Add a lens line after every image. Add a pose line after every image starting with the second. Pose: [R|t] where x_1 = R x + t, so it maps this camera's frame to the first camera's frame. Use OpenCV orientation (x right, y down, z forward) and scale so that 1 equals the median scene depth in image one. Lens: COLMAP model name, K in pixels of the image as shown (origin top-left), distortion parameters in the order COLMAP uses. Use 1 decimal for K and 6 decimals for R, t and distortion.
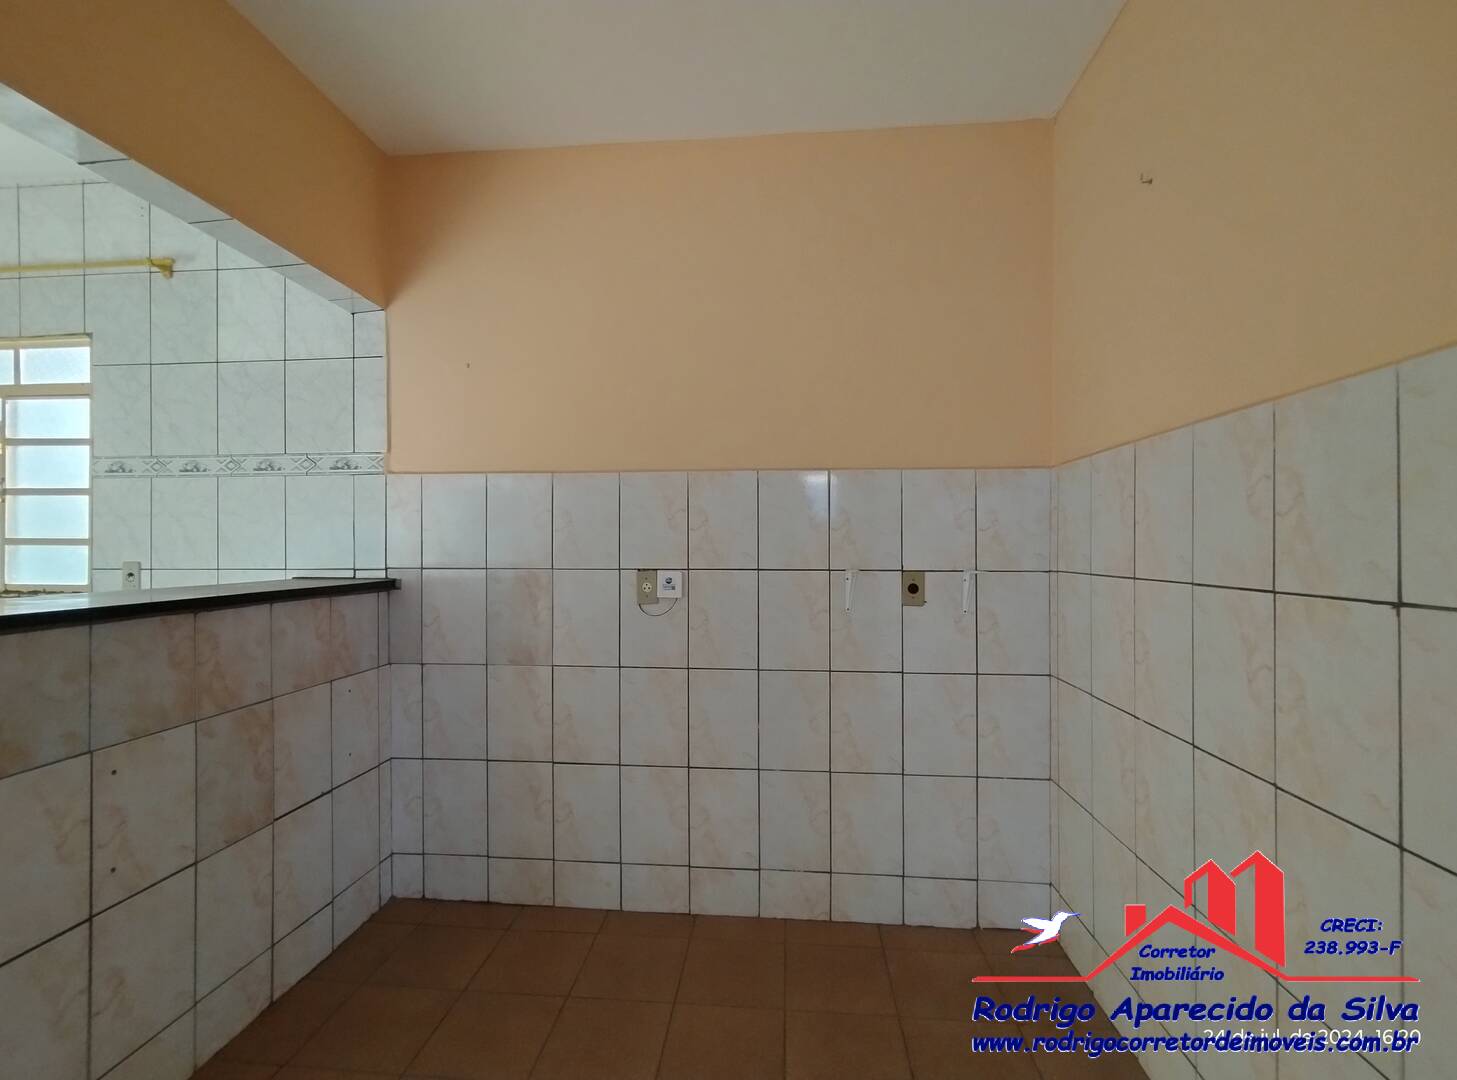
lens RADIAL K [[670.0, 0, 727.1], [0, 670.0, 543.1], [0, 0, 1]] dist [0.000247, -0.000021]
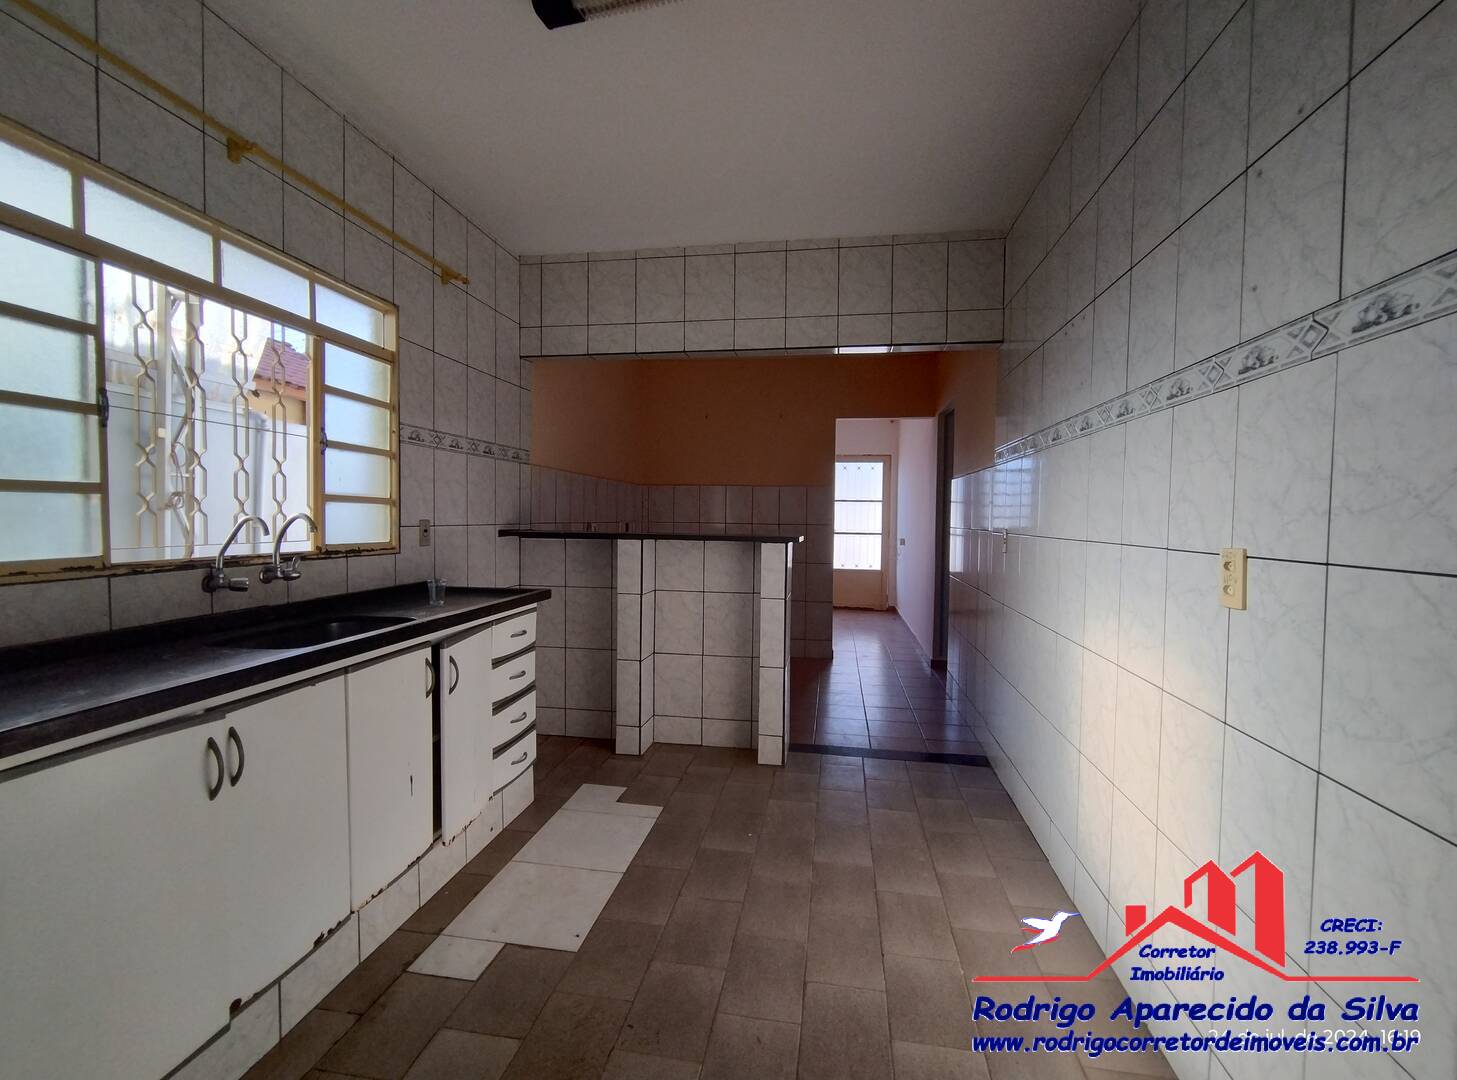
lens RADIAL K [[670.0, 0, 727.1], [0, 670.0, 543.1], [0, 0, 1]] dist [0.000247, -0.000021]
pose [[0.067293, -0.035429, 0.997104, -2.093787], [-0.018867, 0.999145, 0.036775, 0.016260], [-0.997555, -0.021287, 0.066567, 0.417889]]
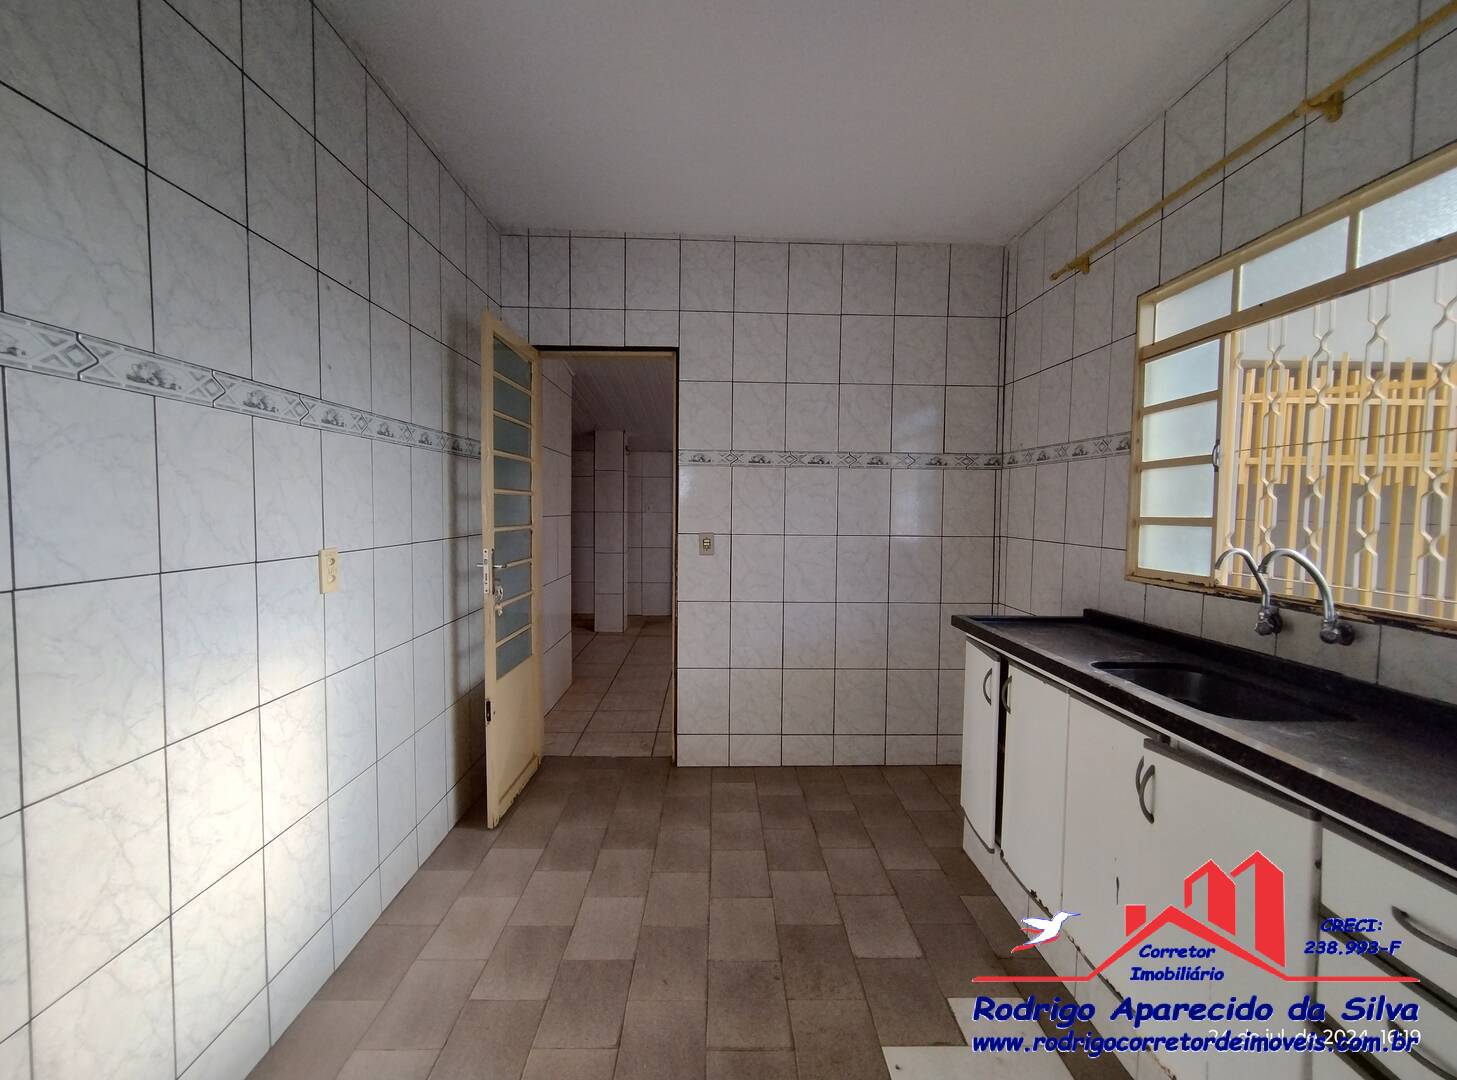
lens RADIAL K [[670.0, 0, 727.1], [0, 670.0, 543.1], [0, 0, 1]] dist [0.000247, -0.000021]
pose [[0.118251, 0.057553, -0.991314, -0.691527], [-0.006990, 0.998342, 0.057127, -0.019817], [0.992959, 0.000174, 0.118458, 0.399760]]
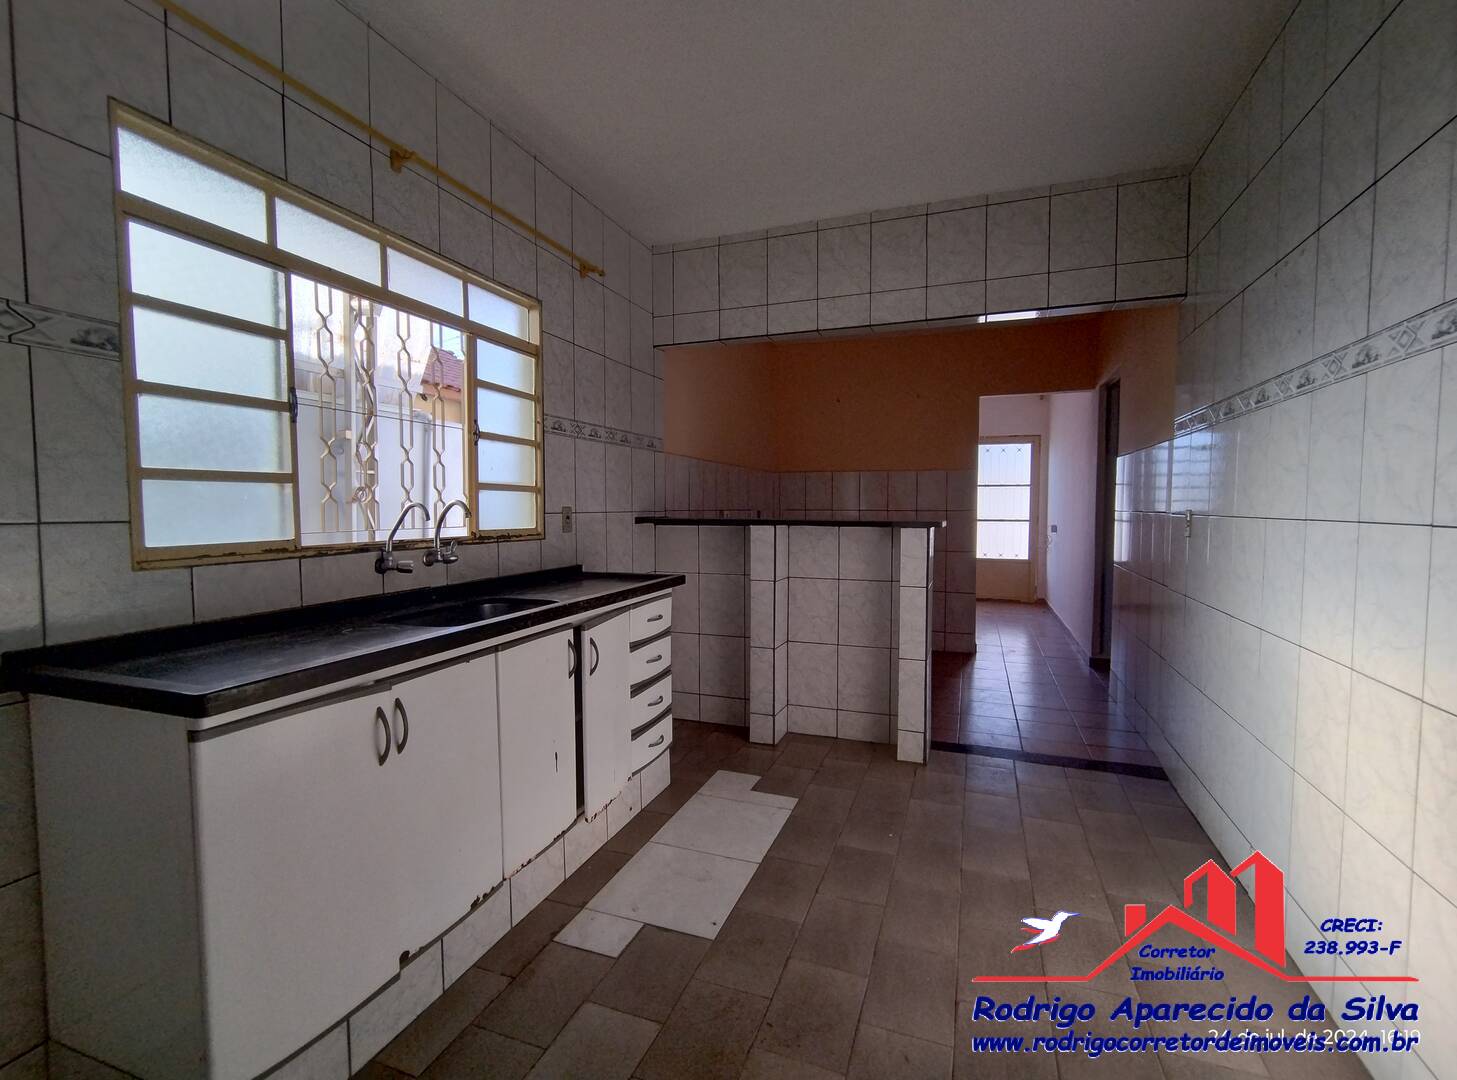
lens RADIAL K [[670.5, 0, 722.5], [0, 670.5, 542.2], [0, 0, 1]] dist [-0.002139, -0.000083]
pose [[0.263250, -0.049320, 0.963466, -2.058728], [-0.005102, 0.998607, 0.052513, 0.027575], [-0.964714, -0.018740, 0.262632, 0.432119]]
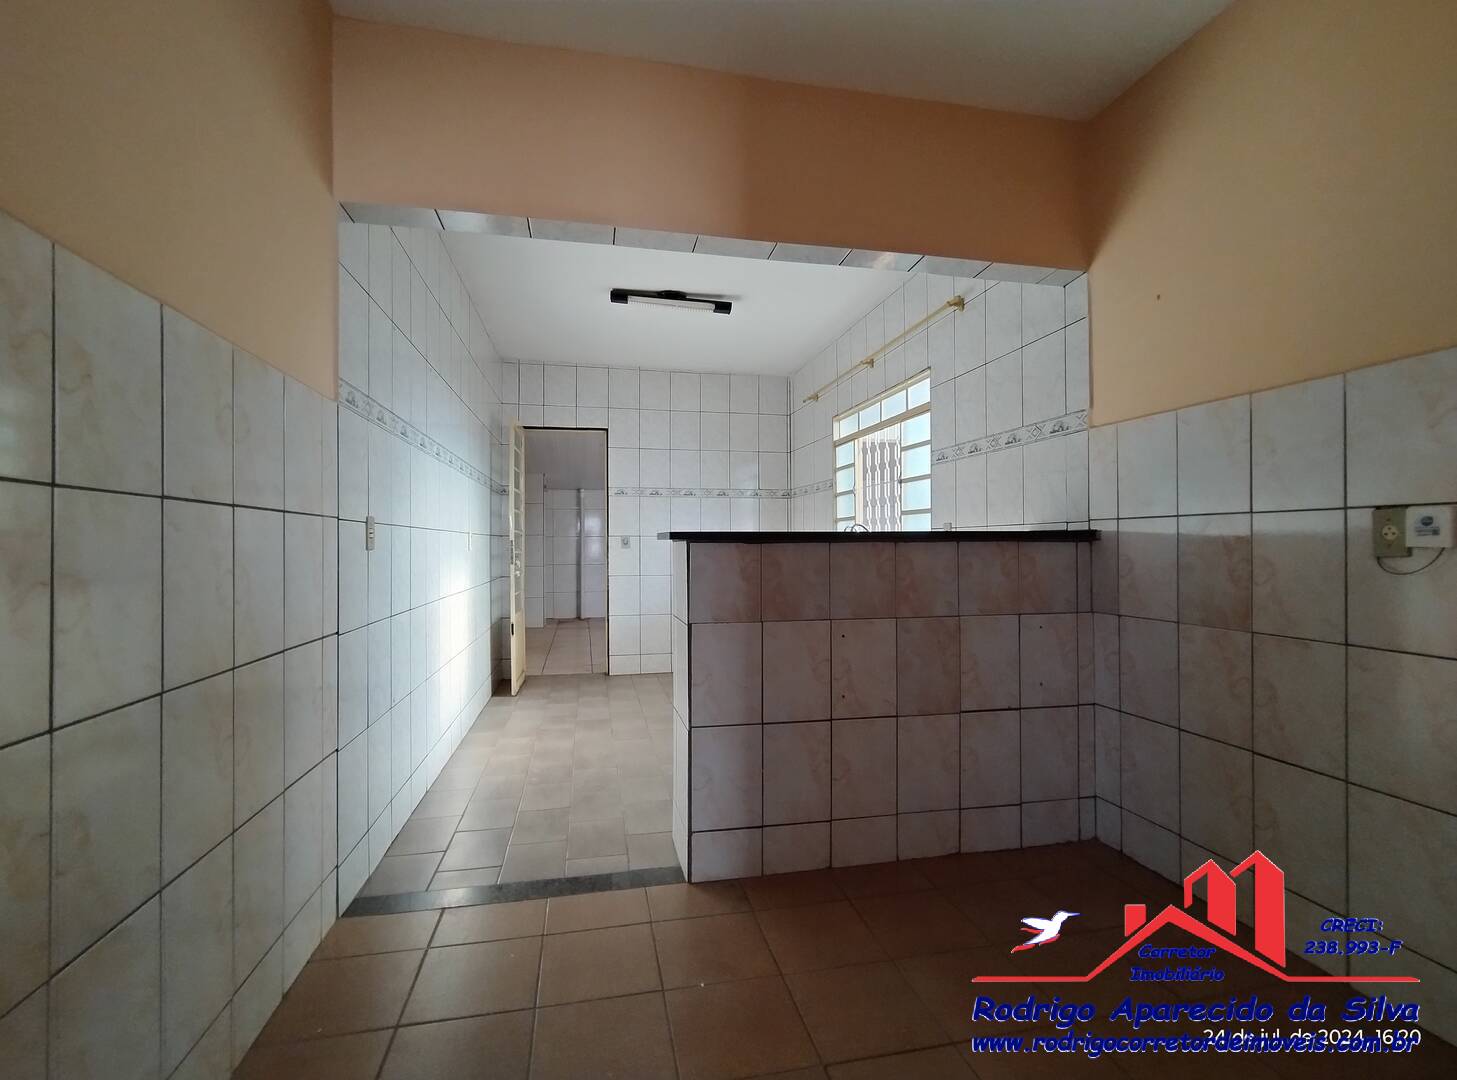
lens RADIAL K [[670.0, 0, 727.1], [0, 670.0, 543.1], [0, 0, 1]] dist [0.000247, -0.000021]
pose [[0.299021, -0.002152, -0.954244, 0.316544], [0.006721, 0.999977, -0.000149, 0.069945], [0.954223, -0.006369, 0.299029, 0.151914]]
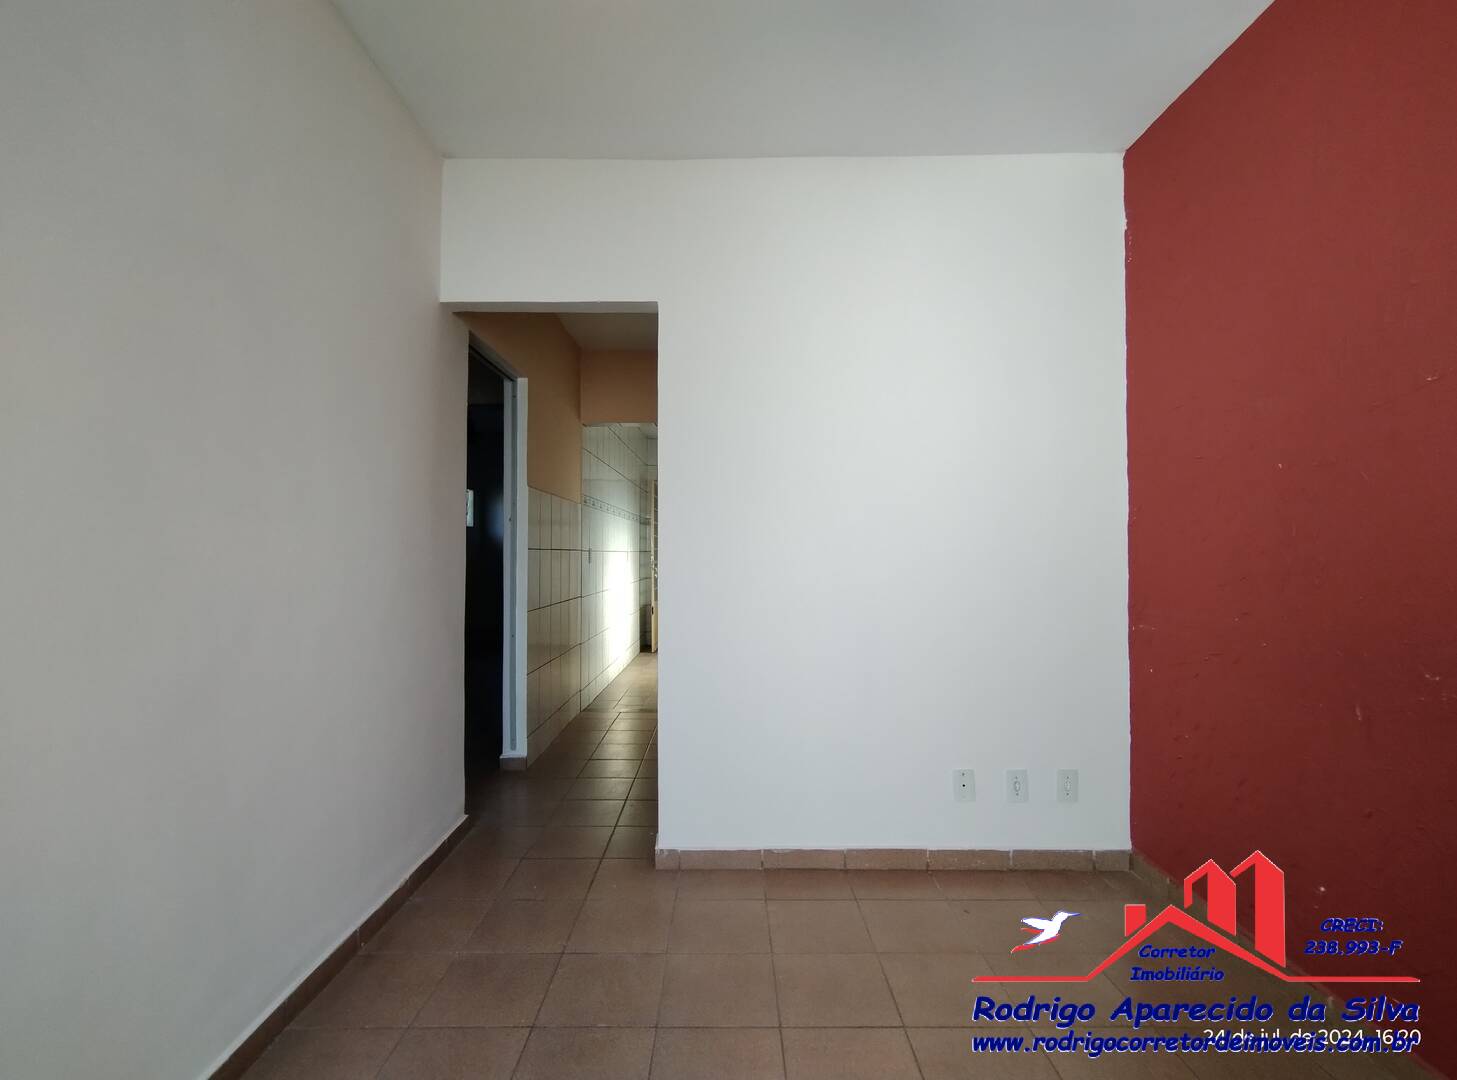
lens RADIAL K [[670.0, 0, 727.1], [0, 670.0, 543.1], [0, 0, 1]] dist [0.000247, -0.000021]
pose [[0.097185, -0.013931, -0.995169, 1.464654], [-0.000098, 0.999902, -0.014007, 0.041220], [0.995266, 0.001458, 0.097174, 0.182200]]
